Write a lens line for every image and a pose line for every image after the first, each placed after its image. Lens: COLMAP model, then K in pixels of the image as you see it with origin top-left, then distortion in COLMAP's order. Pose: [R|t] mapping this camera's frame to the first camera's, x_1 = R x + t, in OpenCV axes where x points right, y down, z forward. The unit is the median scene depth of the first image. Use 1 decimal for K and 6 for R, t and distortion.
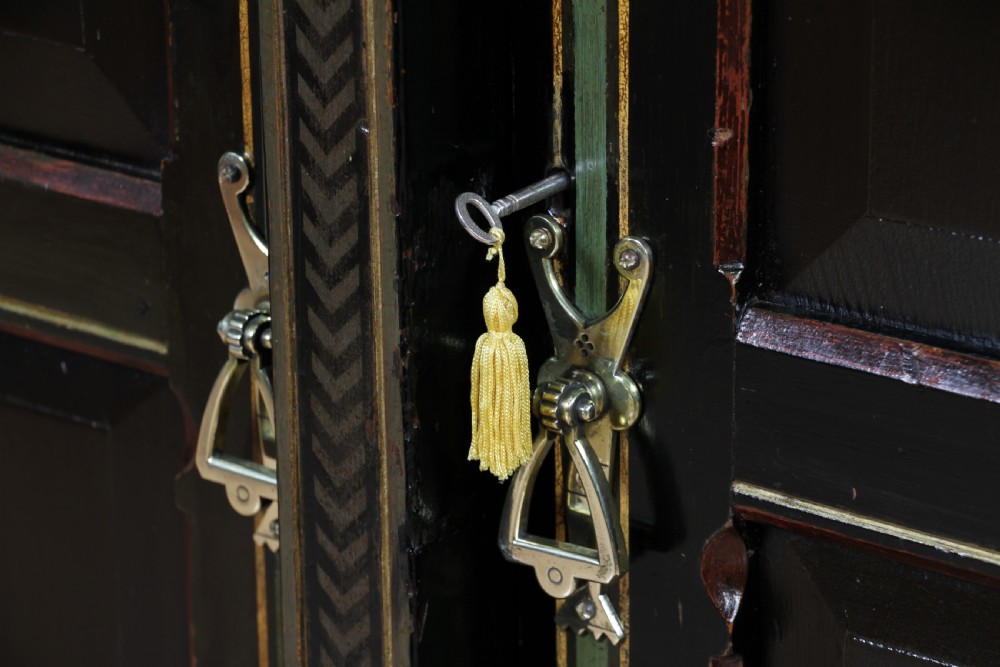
lens RADIAL K [[3398.0, 0, 495.6], [0, 3398.0, 334.2], [0, 0, 1]] dist [0.251703, 0.000000]
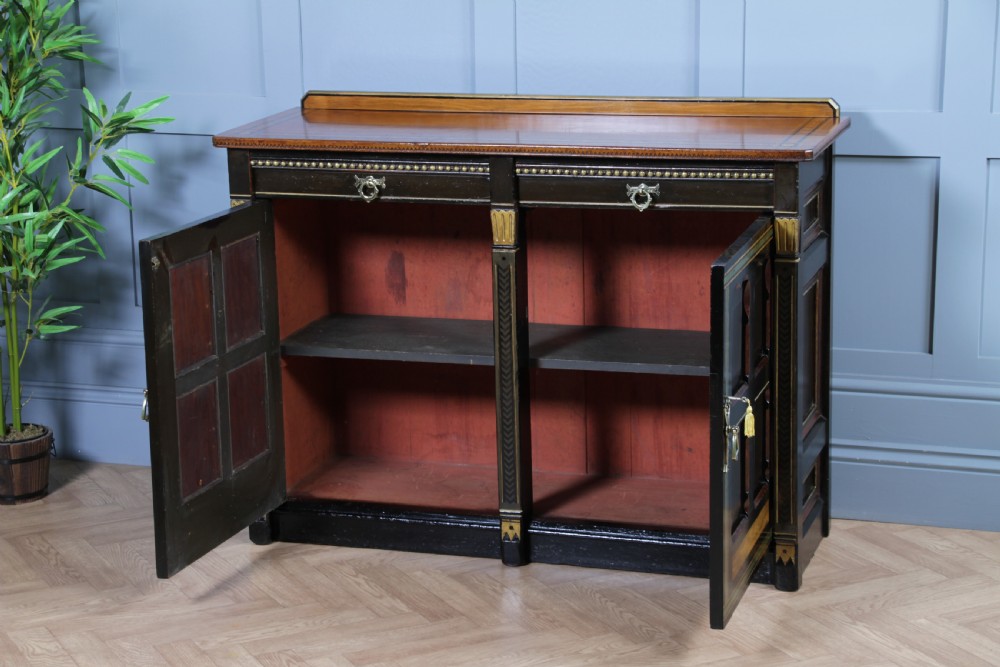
lens RADIAL K [[2138.9, 0, 495.0], [0, 2138.9, 356.0], [0, 0, 1]] dist [0.308315, 0.000000]
pose [[0.949912, -0.083890, 0.301047, -1.422656], [0.117639, 0.988429, -0.095758, 0.450787], [-0.289531, 0.126376, 0.948789, -3.246157]]
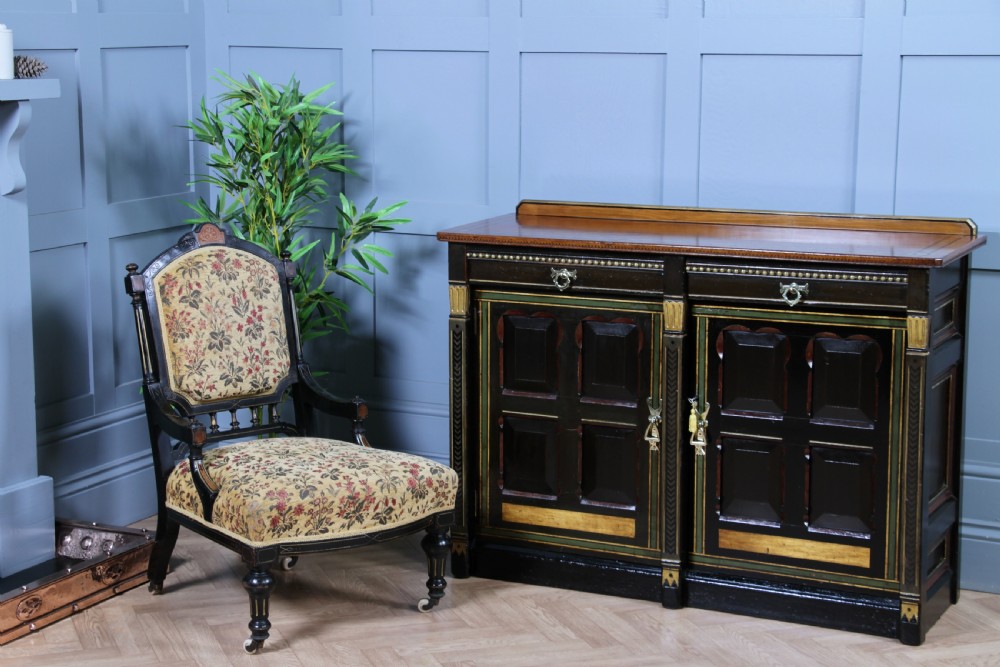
lens RADIAL K [[1925.3, 0, 487.8], [0, 1925.3, 353.5], [0, 0, 1]] dist [0.235188, 0.000000]
pose [[0.983868, -0.021020, 0.177657, -1.329101], [0.051238, 0.984580, -0.167262, 0.617047], [-0.171402, 0.173666, 0.969774, -3.537008]]
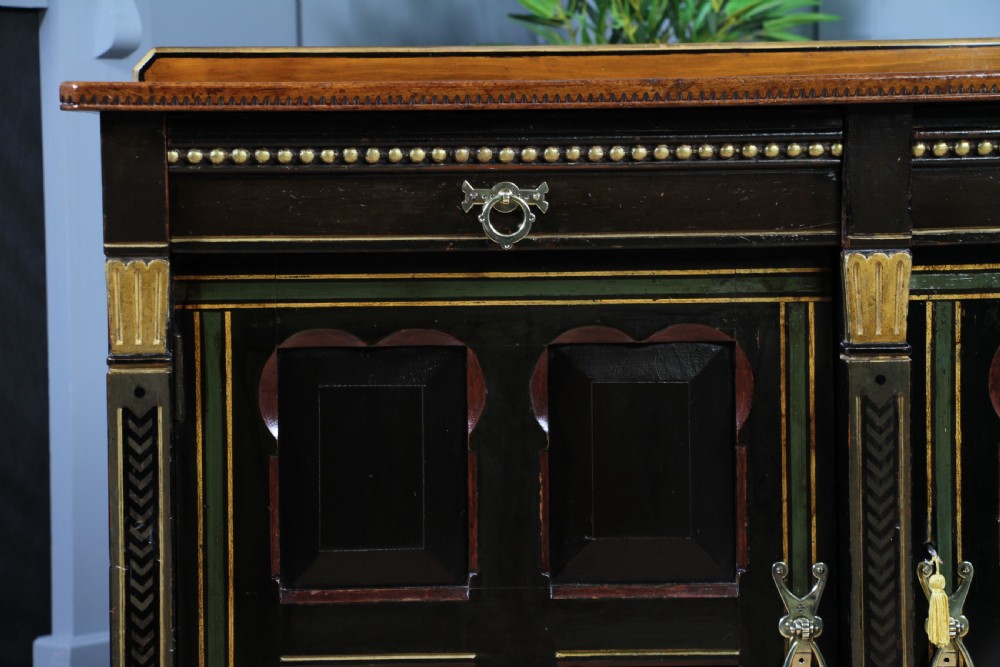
lens RADIAL K [[2932.6, 0, 514.2], [0, 2932.6, 363.1], [0, 0, 1]] dist [0.575252, 0.000000]
pose [[0.776385, -0.037791, 0.629125, -1.763048], [0.216855, 0.953271, -0.210351, 0.248129], [-0.591777, 0.299742, 0.748301, -0.656742]]
